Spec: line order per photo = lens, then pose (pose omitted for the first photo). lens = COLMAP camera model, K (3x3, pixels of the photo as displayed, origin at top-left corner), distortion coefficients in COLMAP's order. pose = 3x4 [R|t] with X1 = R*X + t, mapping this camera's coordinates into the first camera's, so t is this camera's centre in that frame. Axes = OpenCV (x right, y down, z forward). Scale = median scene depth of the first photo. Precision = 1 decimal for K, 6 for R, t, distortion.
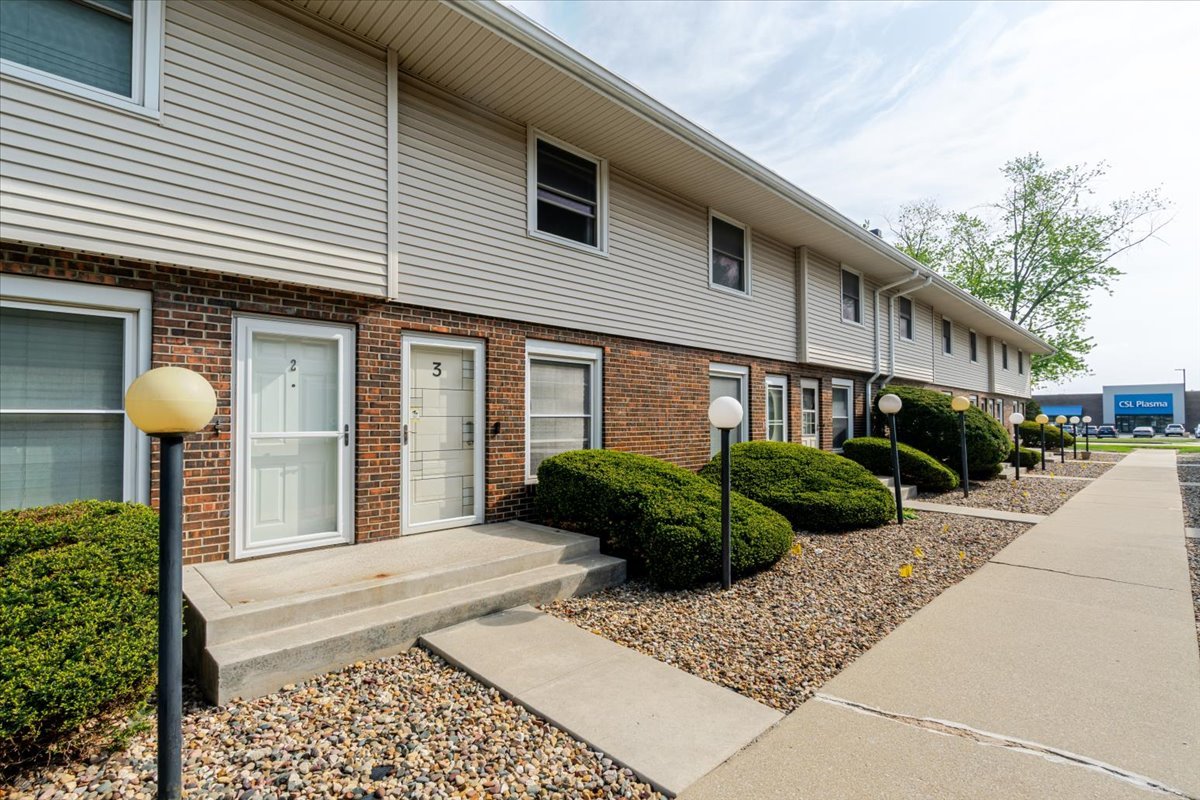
lens RADIAL K [[547.6, 0, 597.7], [0, 547.6, 416.7], [0, 0, 1]] dist [0.000627, 0.000245]
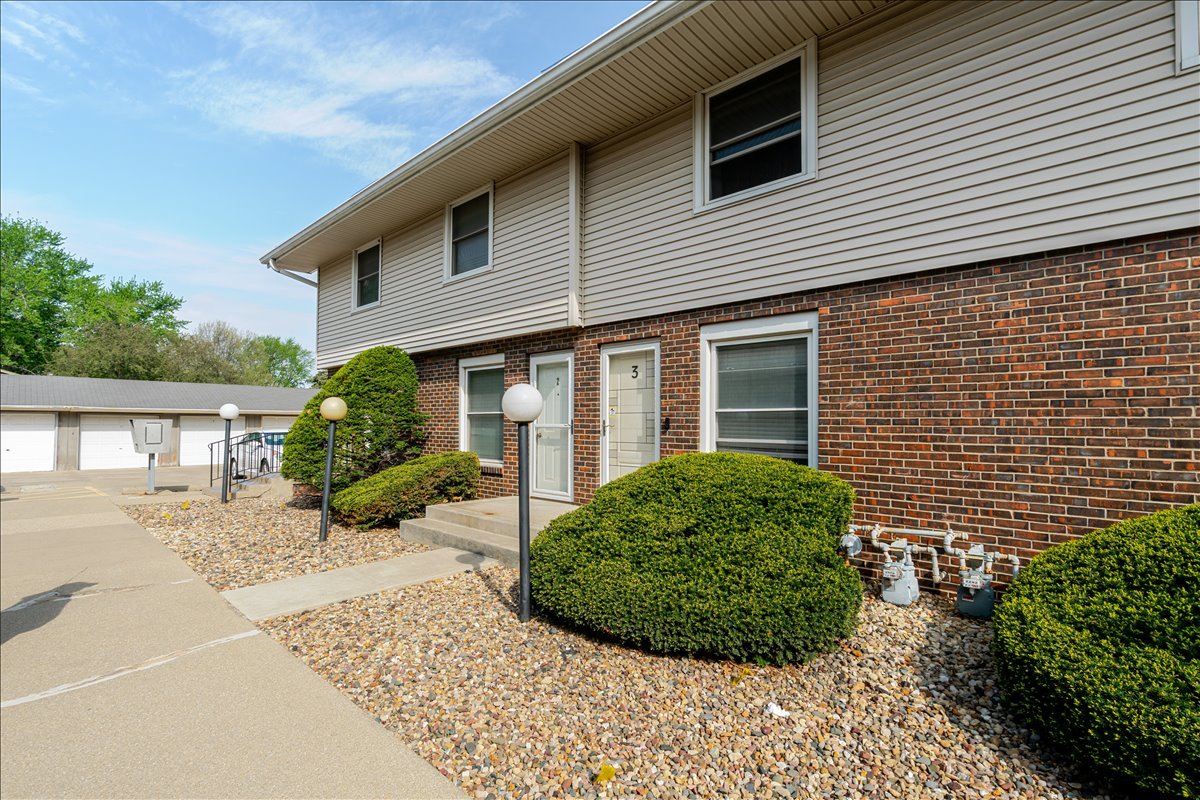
lens RADIAL K [[563.8, 0, 596.0], [0, 563.8, 414.9], [0, 0, 1]] dist [-0.001522, -0.000083]
pose [[0.048696, -0.003477, -0.998808, 0.839018], [0.010263, 0.999943, -0.002981, 0.006199], [0.998761, -0.010106, 0.048728, 0.818805]]
